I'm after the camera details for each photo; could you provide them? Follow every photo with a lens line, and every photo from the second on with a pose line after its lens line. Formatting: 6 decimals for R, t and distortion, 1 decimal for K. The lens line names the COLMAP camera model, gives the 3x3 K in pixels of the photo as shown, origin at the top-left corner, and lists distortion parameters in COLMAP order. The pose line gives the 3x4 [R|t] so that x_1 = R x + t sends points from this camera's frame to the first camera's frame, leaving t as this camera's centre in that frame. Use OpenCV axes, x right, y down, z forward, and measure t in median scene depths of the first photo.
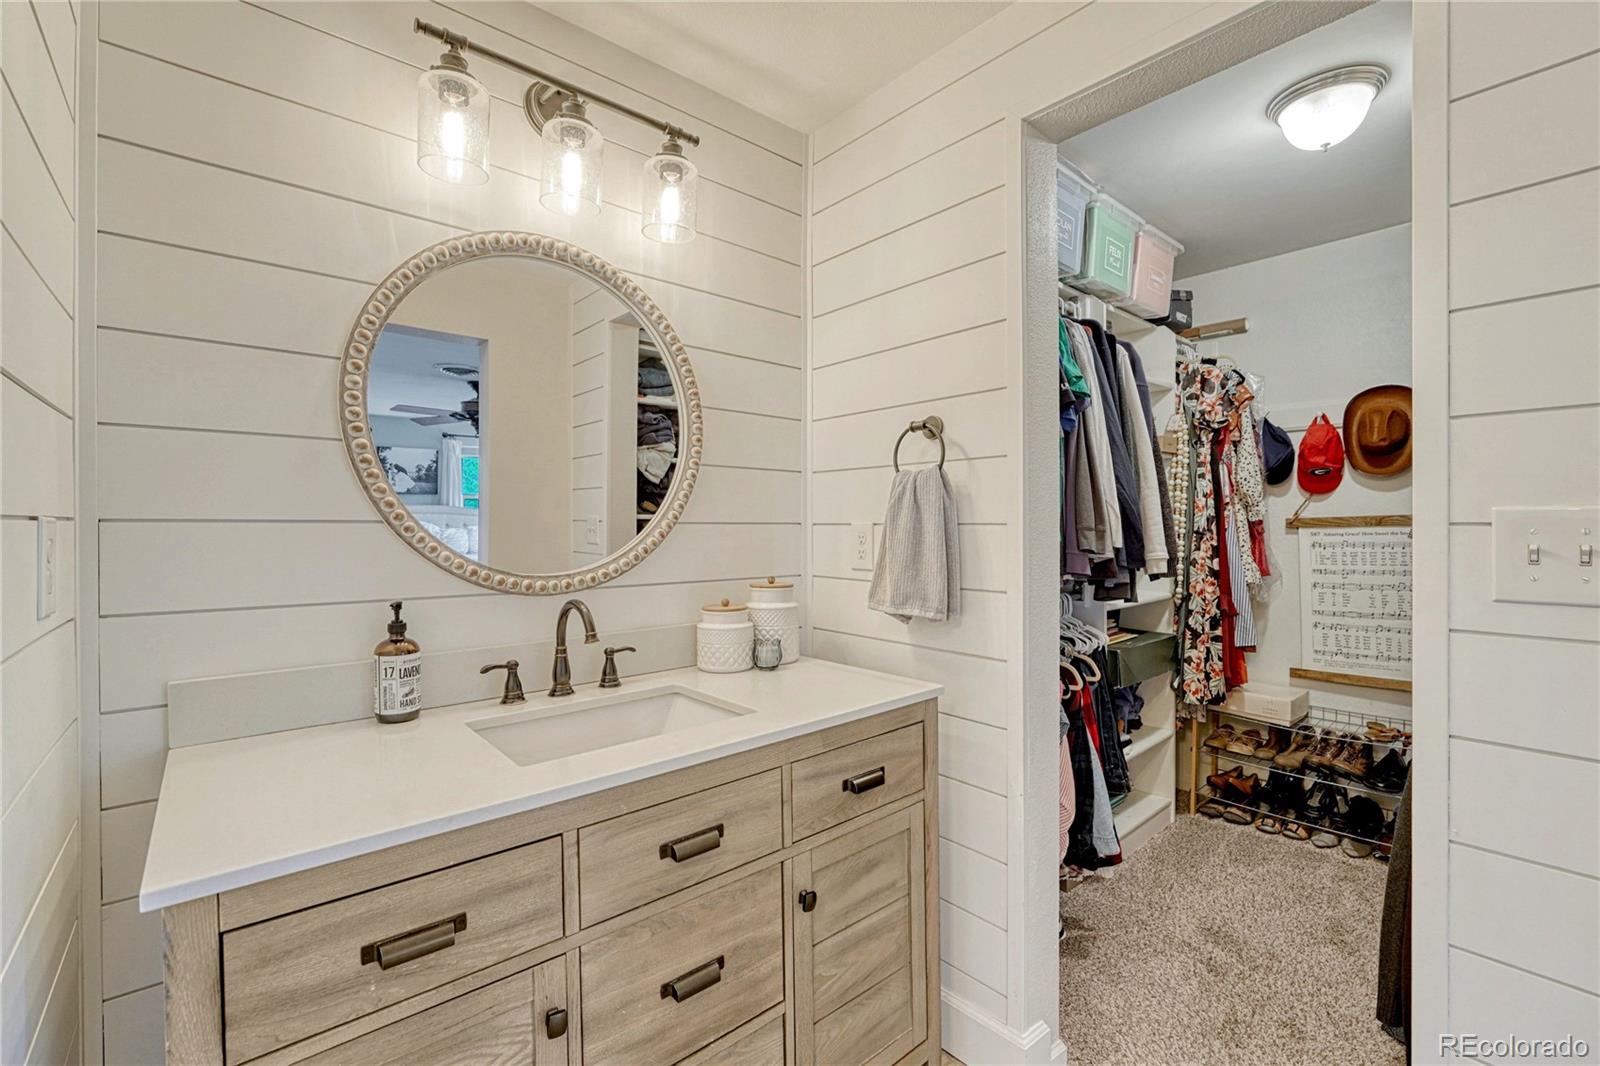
lens RADIAL K [[678.7, 0, 790.8], [0, 678.7, 531.9], [0, 0, 1]] dist [-0.004691, -0.000191]
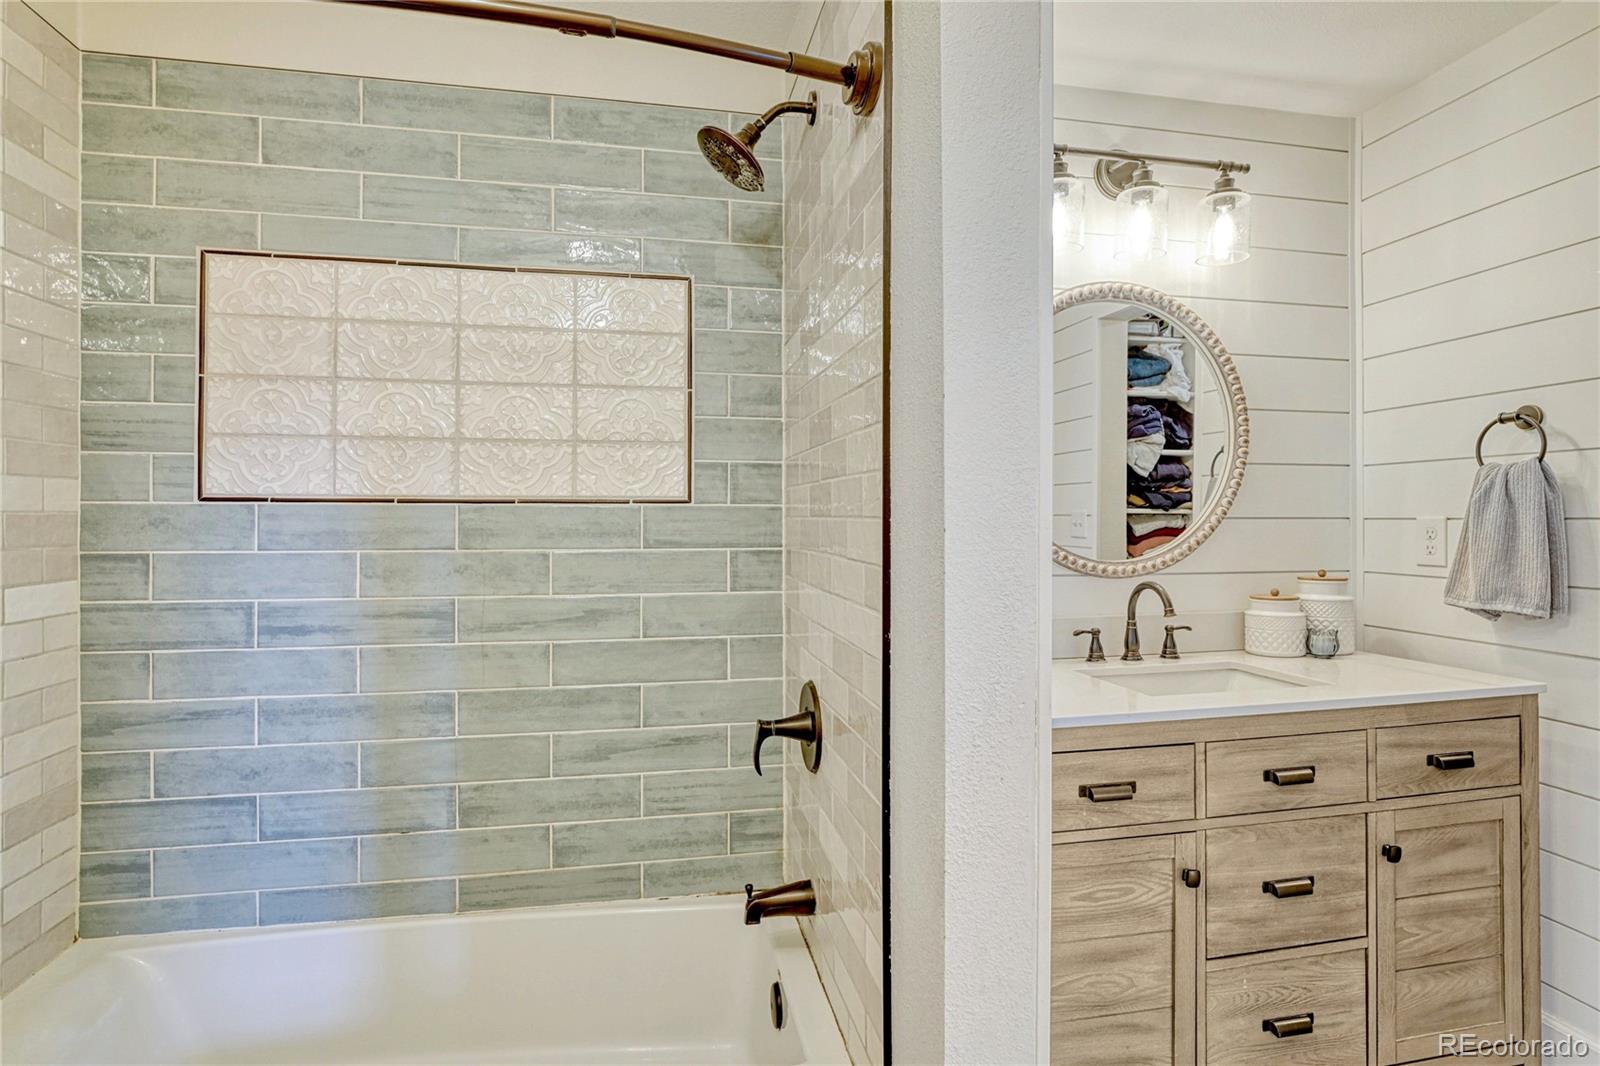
lens RADIAL K [[785.6, 0, 820.7], [0, 785.6, 524.6], [0, 0, 1]] dist [-0.004915, -0.000511]
pose [[0.878108, 0.001621, -0.478460, -0.158907], [-0.002886, 0.999994, -0.001908, 0.002149], [0.478454, 0.003056, 0.878107, -0.507157]]
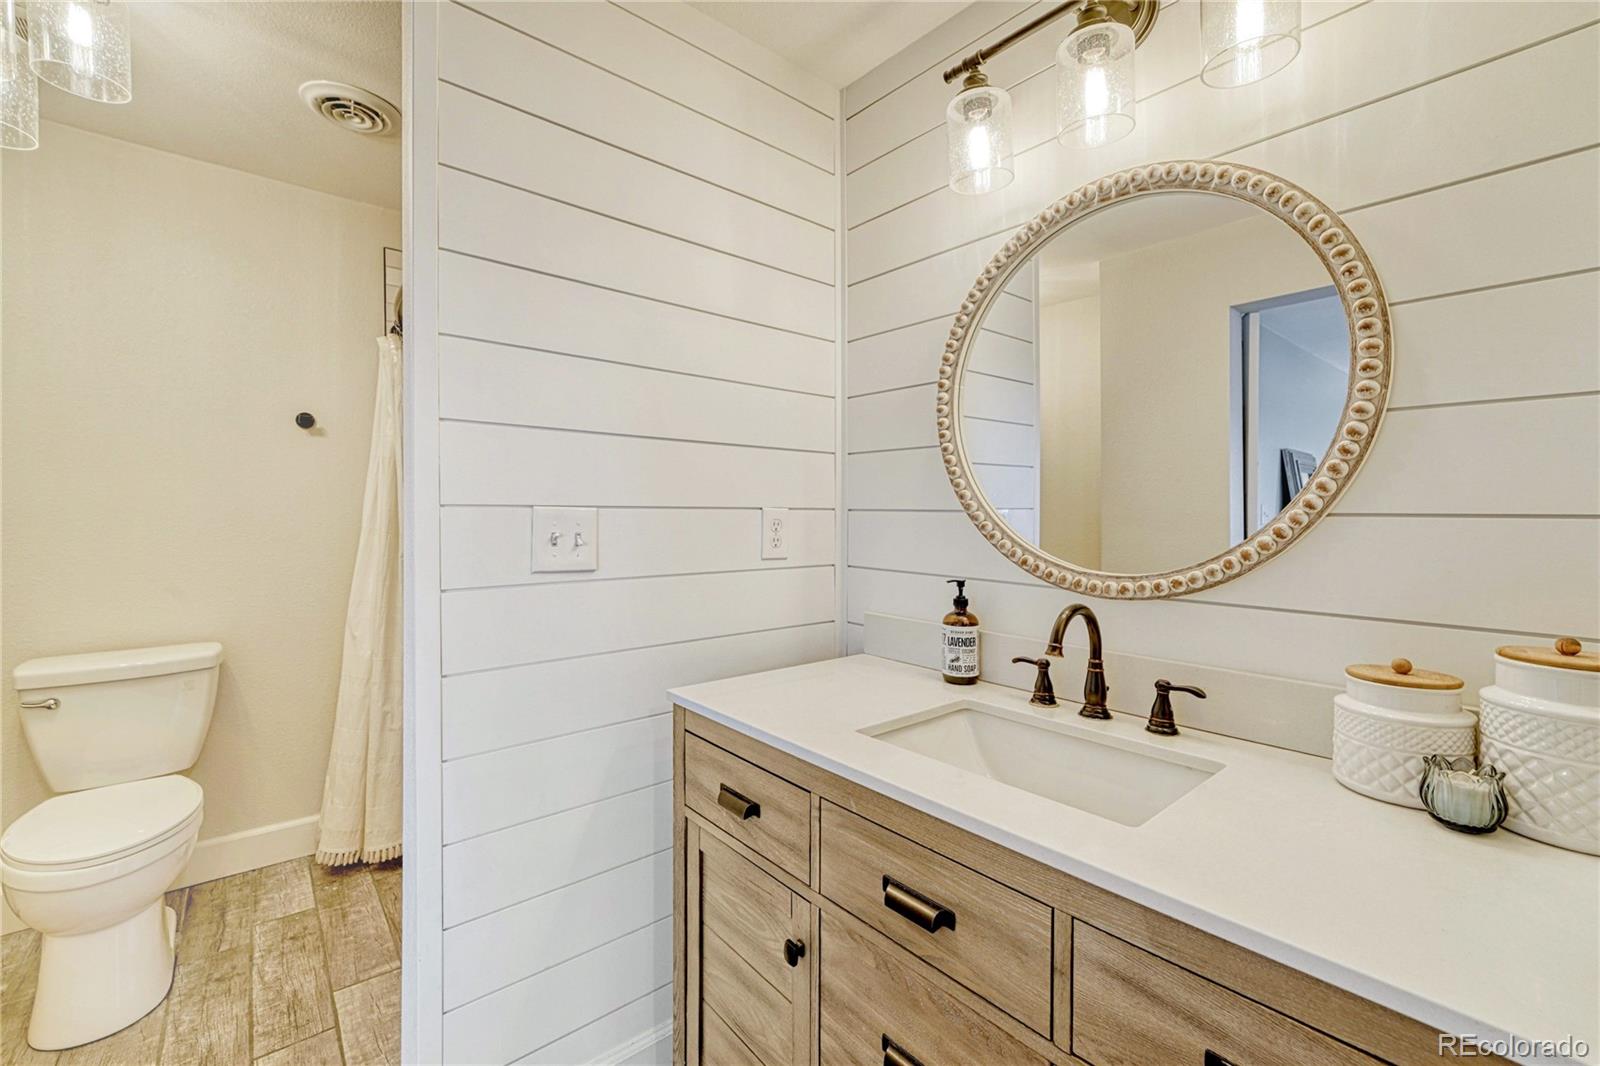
lens RADIAL K [[648.1, 0, 804.0], [0, 648.1, 524.2], [0, 0, 1]] dist [-0.011769, 0.000009]
pose [[0.030318, 0.017965, -0.999379, 0.457290], [-0.027128, 0.999485, 0.017144, -0.002767], [0.999172, 0.026592, 0.030790, 0.619992]]
